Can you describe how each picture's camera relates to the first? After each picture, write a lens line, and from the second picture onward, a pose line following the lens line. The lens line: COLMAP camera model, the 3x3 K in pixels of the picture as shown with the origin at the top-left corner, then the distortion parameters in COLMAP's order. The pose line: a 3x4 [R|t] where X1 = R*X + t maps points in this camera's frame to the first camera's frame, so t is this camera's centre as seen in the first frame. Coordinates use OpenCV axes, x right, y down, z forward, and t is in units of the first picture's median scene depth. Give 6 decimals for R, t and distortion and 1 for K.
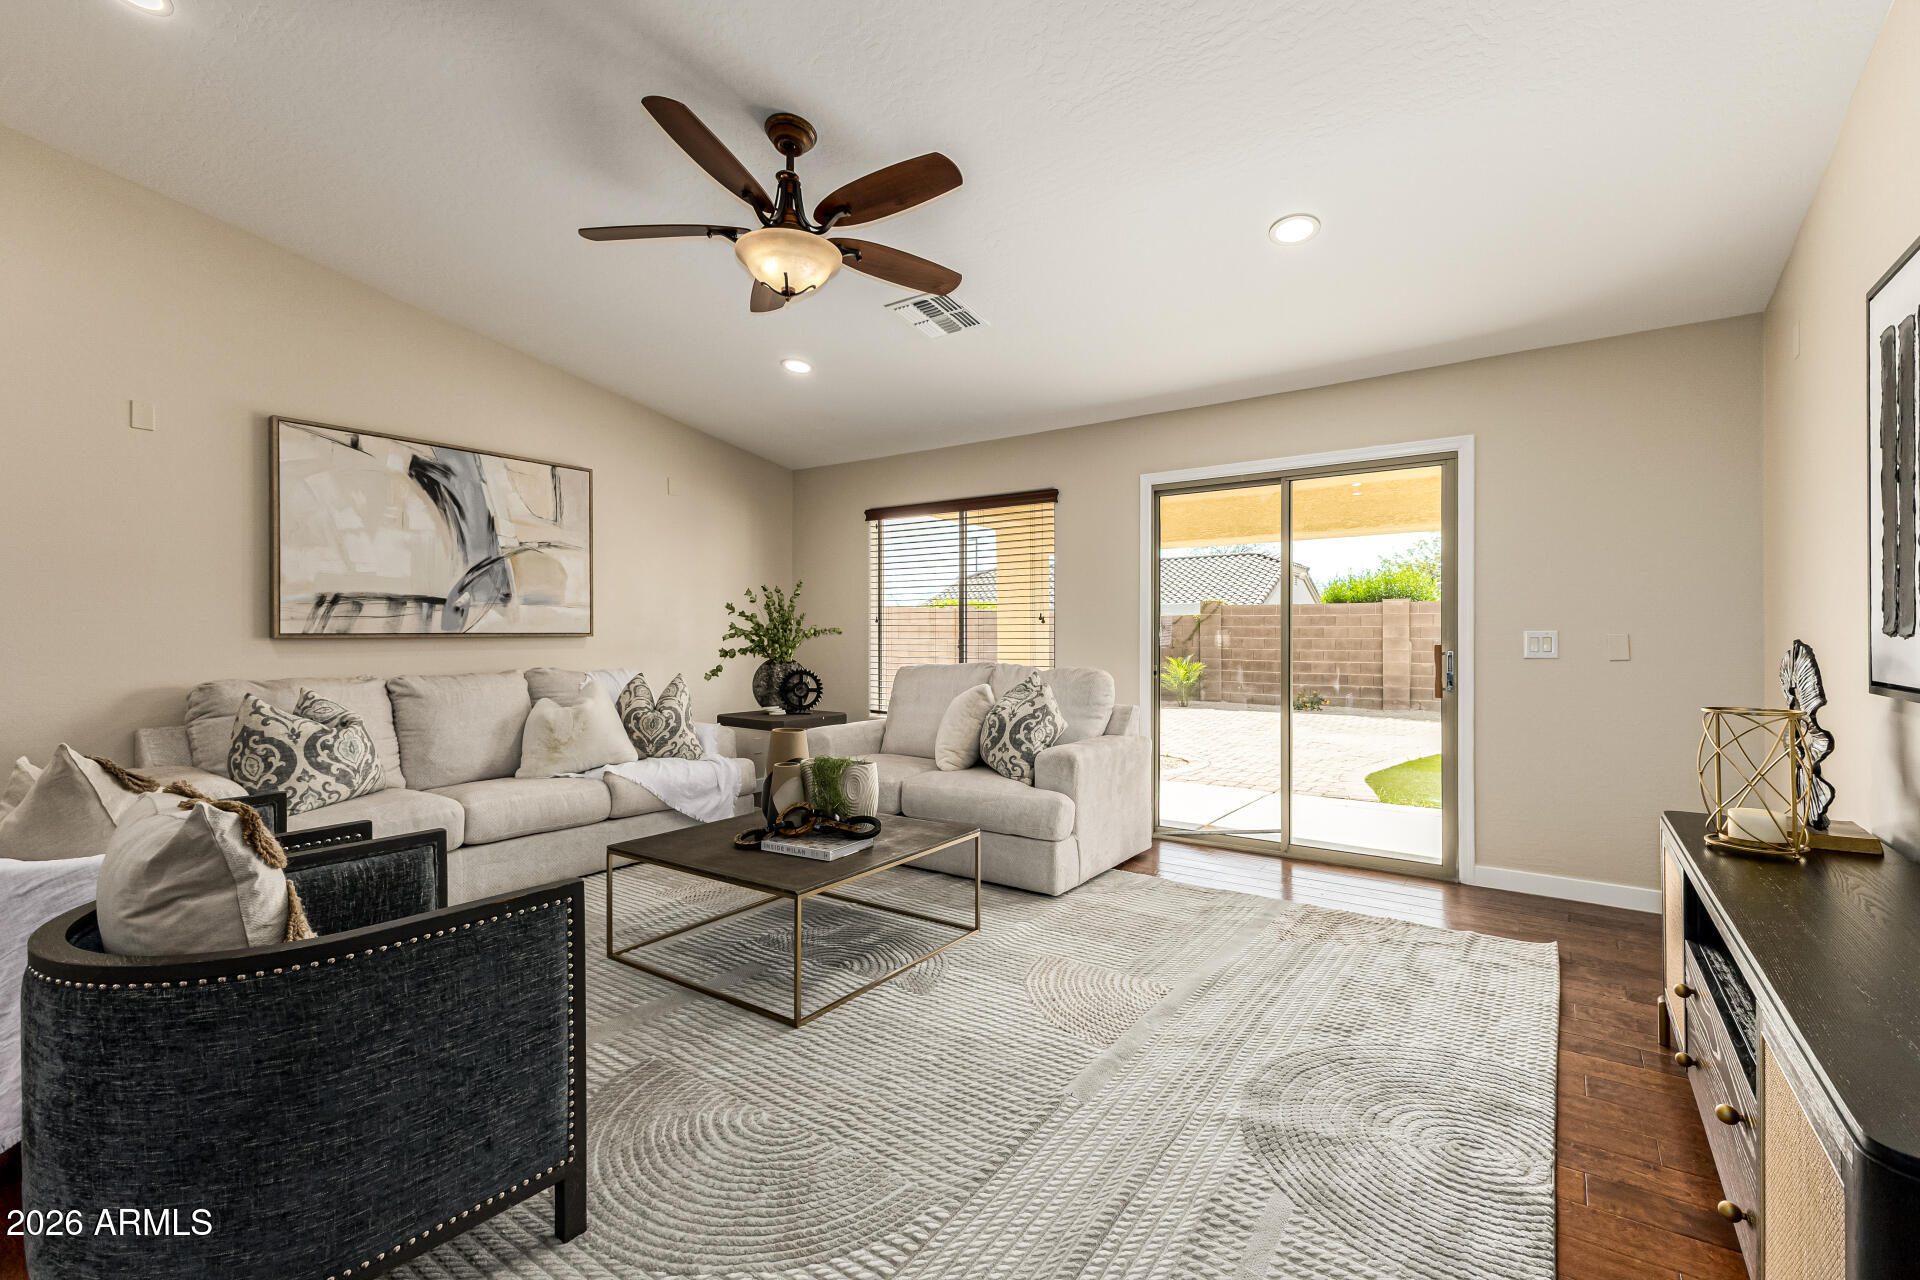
lens RADIAL K [[838.9, 0, 956.4], [0, 838.9, 633.5], [0, 0, 1]] dist [0.014105, -0.001866]
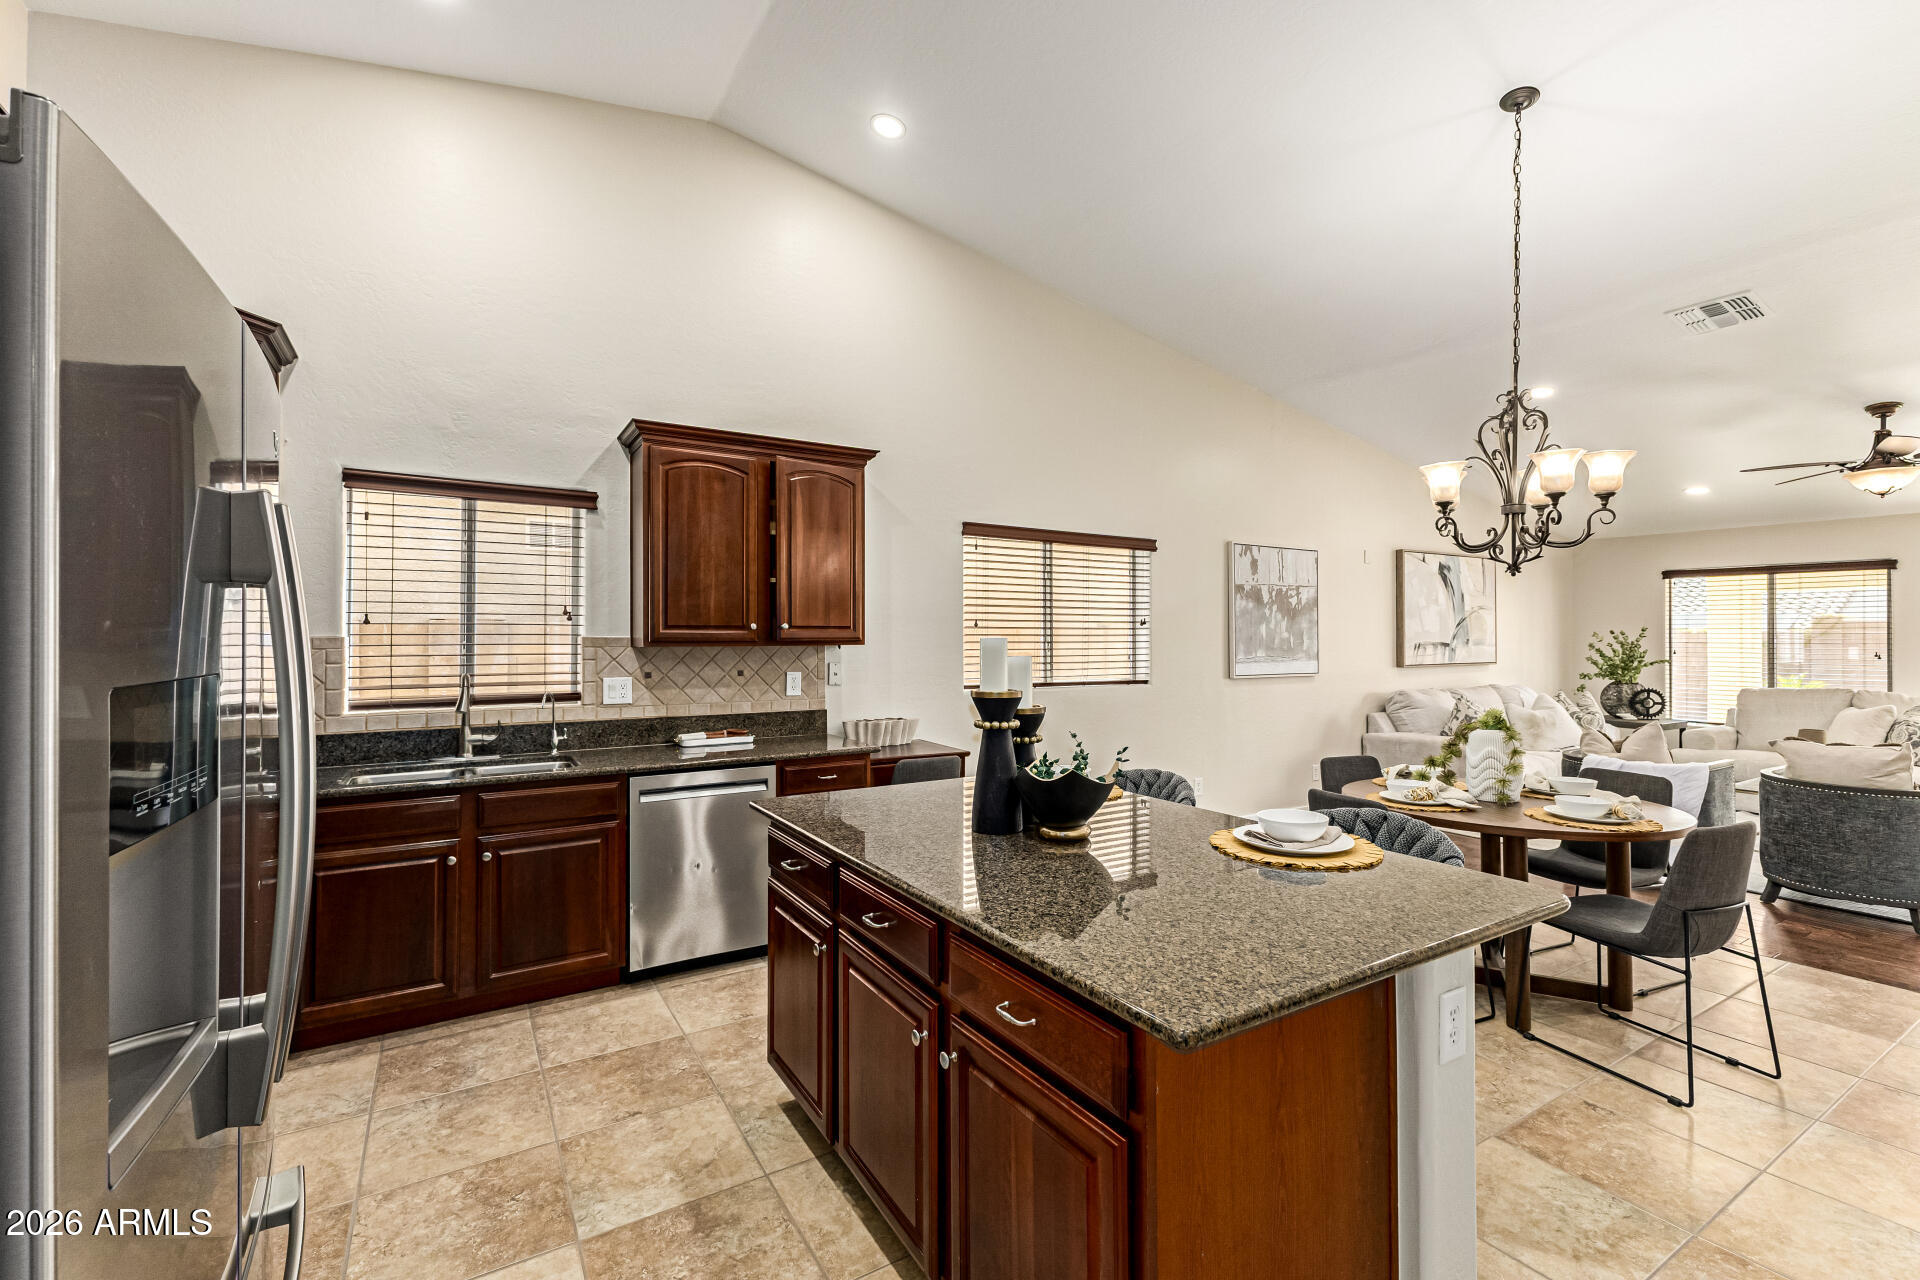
lens RADIAL K [[838.9, 0, 962.0], [0, 838.9, 623.1], [0, 0, 1]] dist [0.014105, -0.001866]
pose [[0.928050, -0.001759, -0.372452, -0.891805], [-0.003721, 0.999895, -0.013992, -0.055189], [0.372438, 0.014371, 0.927946, -0.966087]]
